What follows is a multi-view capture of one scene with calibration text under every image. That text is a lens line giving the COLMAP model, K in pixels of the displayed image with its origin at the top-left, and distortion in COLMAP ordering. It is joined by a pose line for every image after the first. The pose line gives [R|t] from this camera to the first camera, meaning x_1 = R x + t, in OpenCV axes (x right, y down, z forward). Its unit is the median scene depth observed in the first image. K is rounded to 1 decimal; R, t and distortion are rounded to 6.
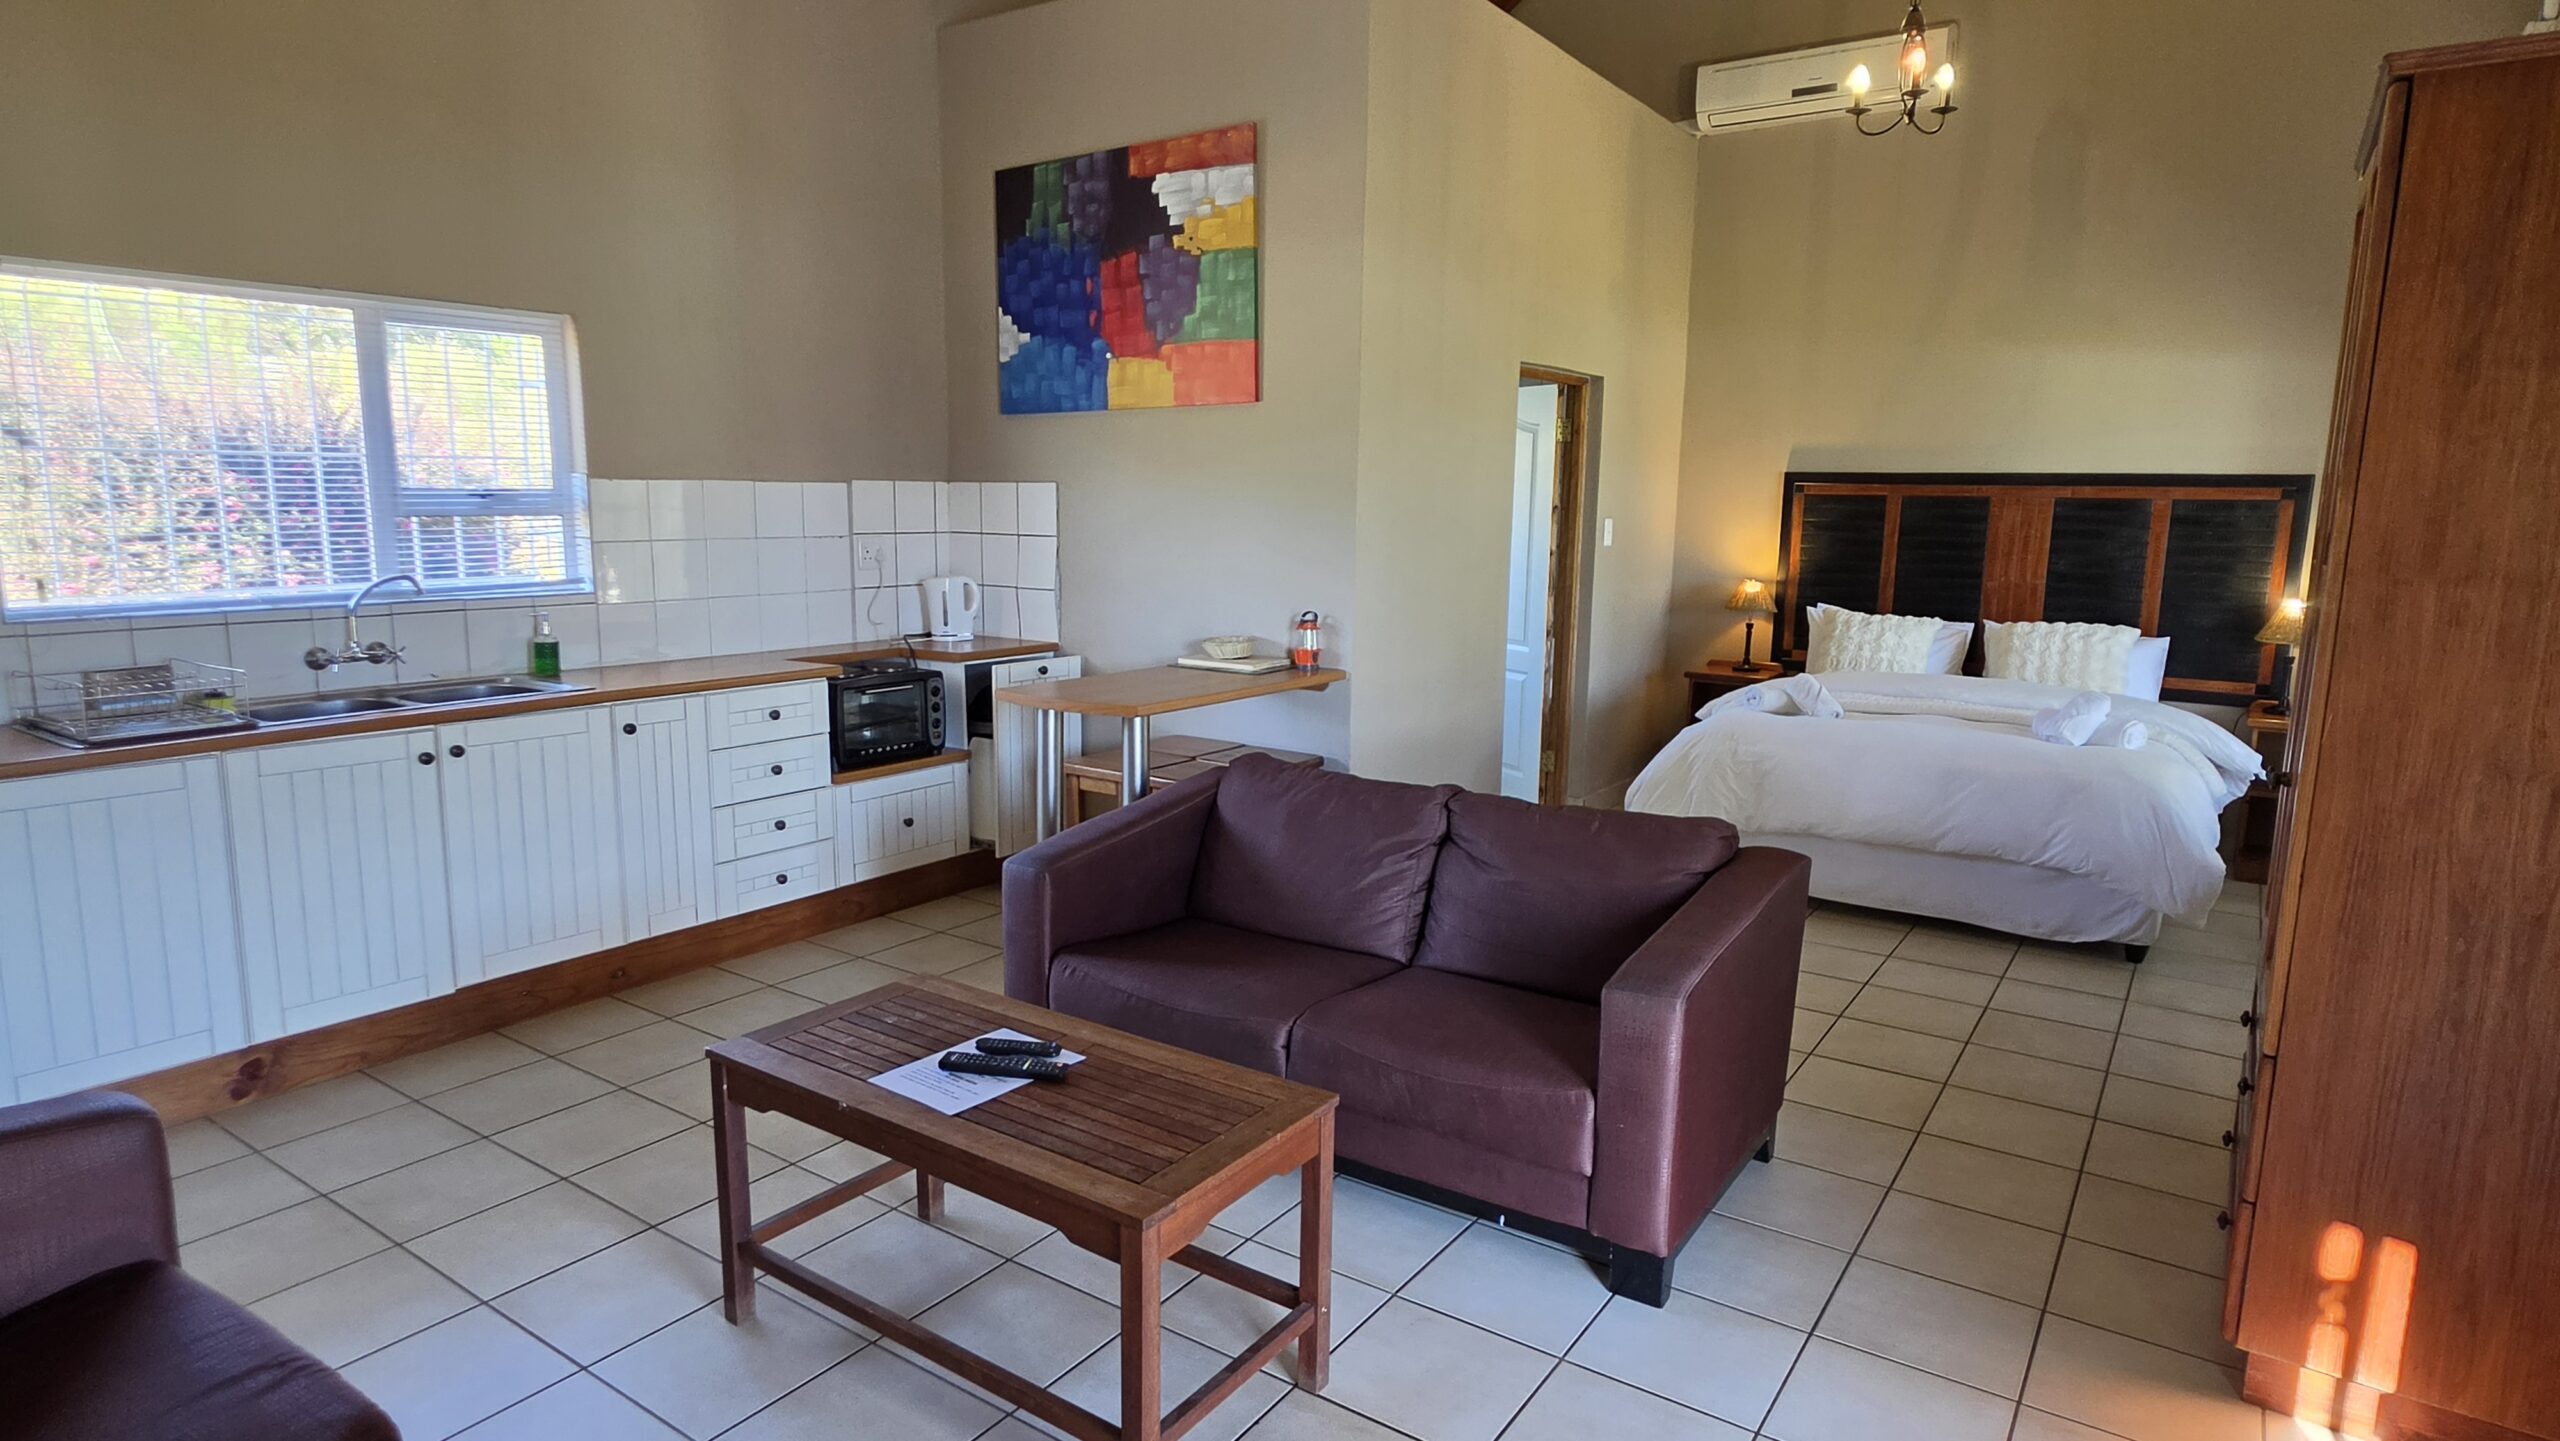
lens RADIAL K [[1382.8, 0, 1276.9], [0, 1382.8, 719.9], [0, 0, 1]] dist [-0.004942, -0.000487]
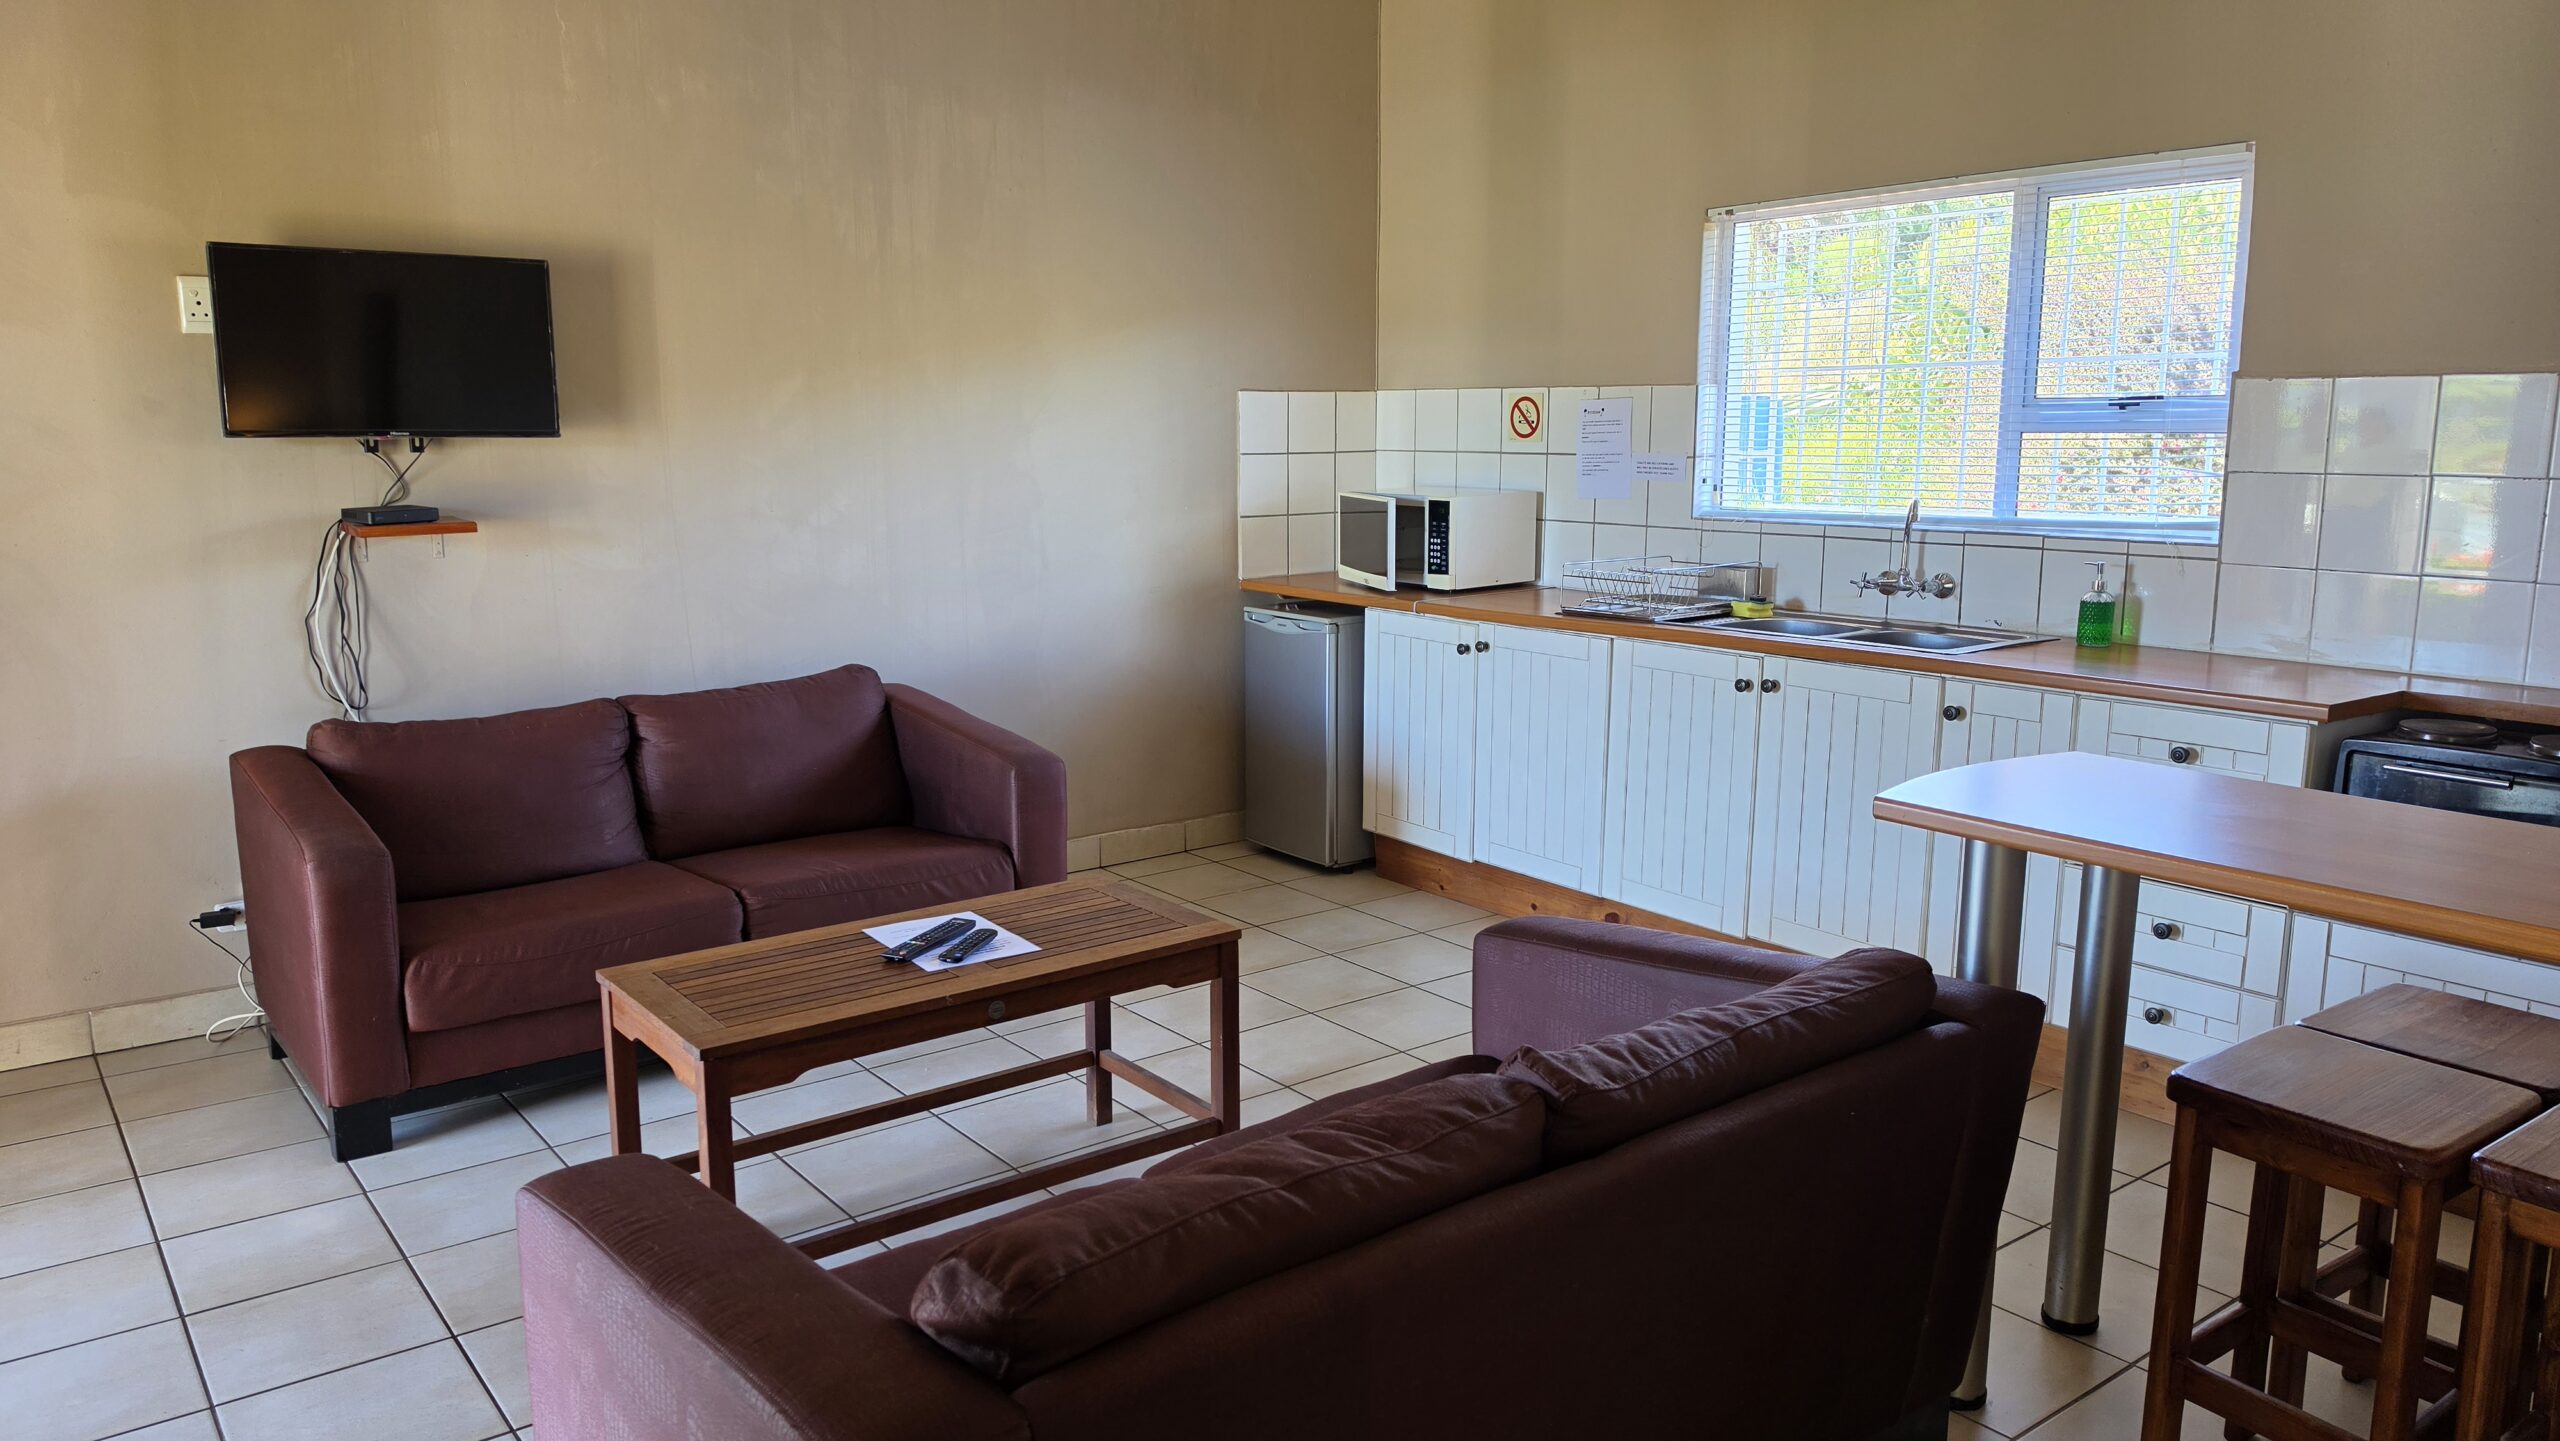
lens RADIAL K [[1799.0, 0, 1274.5], [0, 1799.0, 729.3], [0, 0, 1]] dist [0.003911, 0.000127]
pose [[-0.299789, 0.155995, -0.941165, 0.574194], [-0.152228, 0.966078, 0.208613, -0.134769], [0.941782, 0.205811, -0.265873, 0.920677]]
